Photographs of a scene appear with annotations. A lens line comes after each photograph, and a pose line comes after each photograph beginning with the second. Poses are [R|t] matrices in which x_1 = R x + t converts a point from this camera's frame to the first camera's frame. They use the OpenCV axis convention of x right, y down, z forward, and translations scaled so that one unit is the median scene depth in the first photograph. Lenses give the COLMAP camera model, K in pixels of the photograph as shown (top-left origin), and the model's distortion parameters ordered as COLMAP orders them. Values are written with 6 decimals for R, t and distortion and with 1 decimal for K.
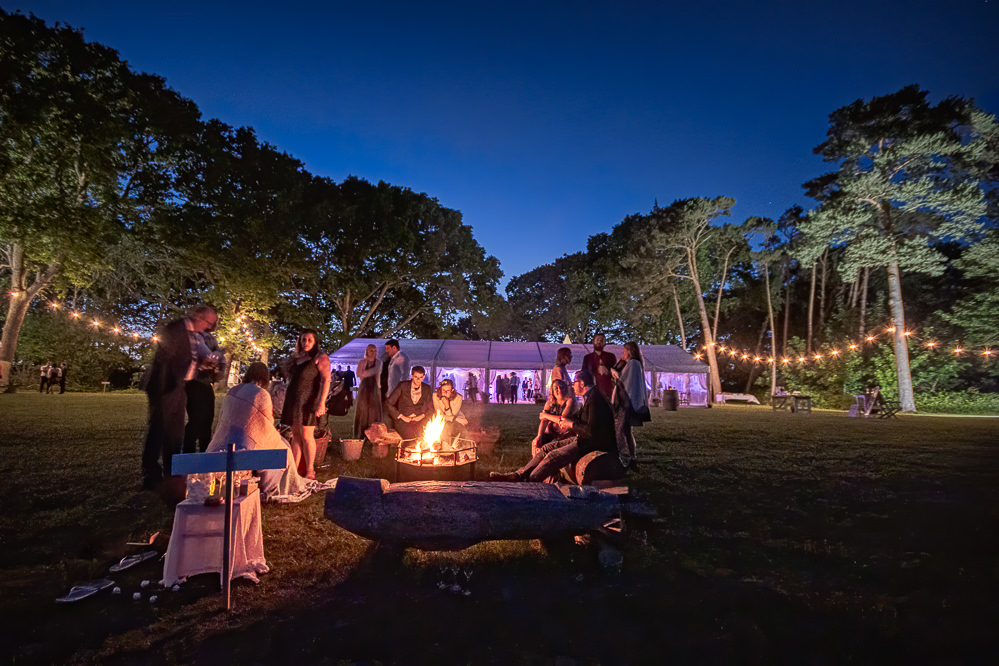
lens RADIAL K [[414.6, 0, 499.5], [0, 414.6, 333.0], [0, 0, 1]] dist [-0.008676, -0.000477]
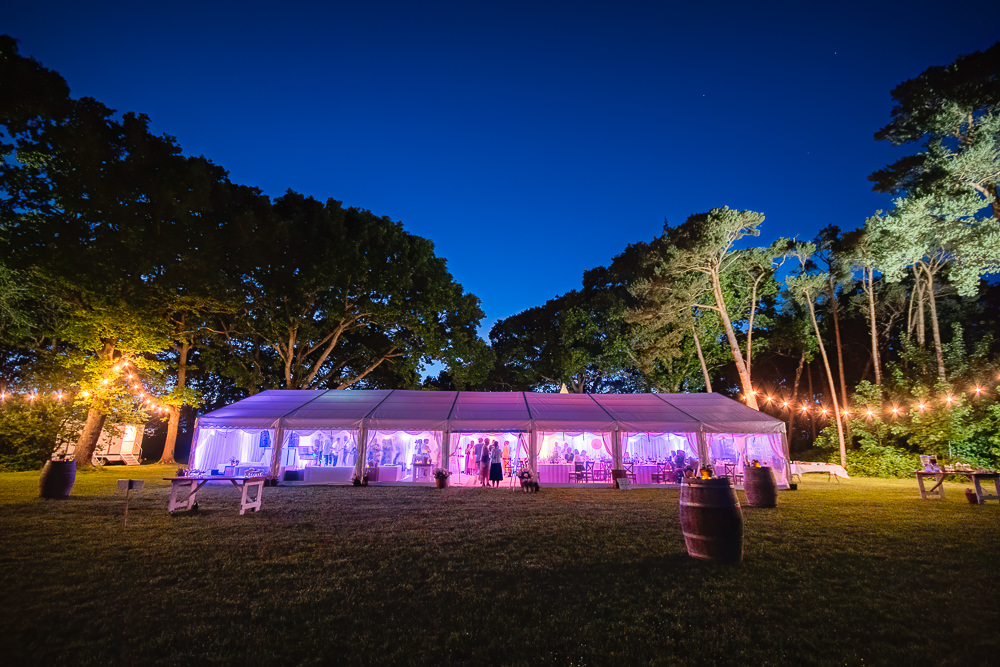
lens RADIAL K [[415.0, 0, 500.0], [0, 415.0, 333.5], [0, 0, 1]] dist [-0.008676, -0.000477]
pose [[0.999726, -0.010992, 0.020685, 0.030956], [0.013734, 0.990405, -0.137510, 0.016671], [-0.018975, 0.137756, 0.990284, 0.235970]]
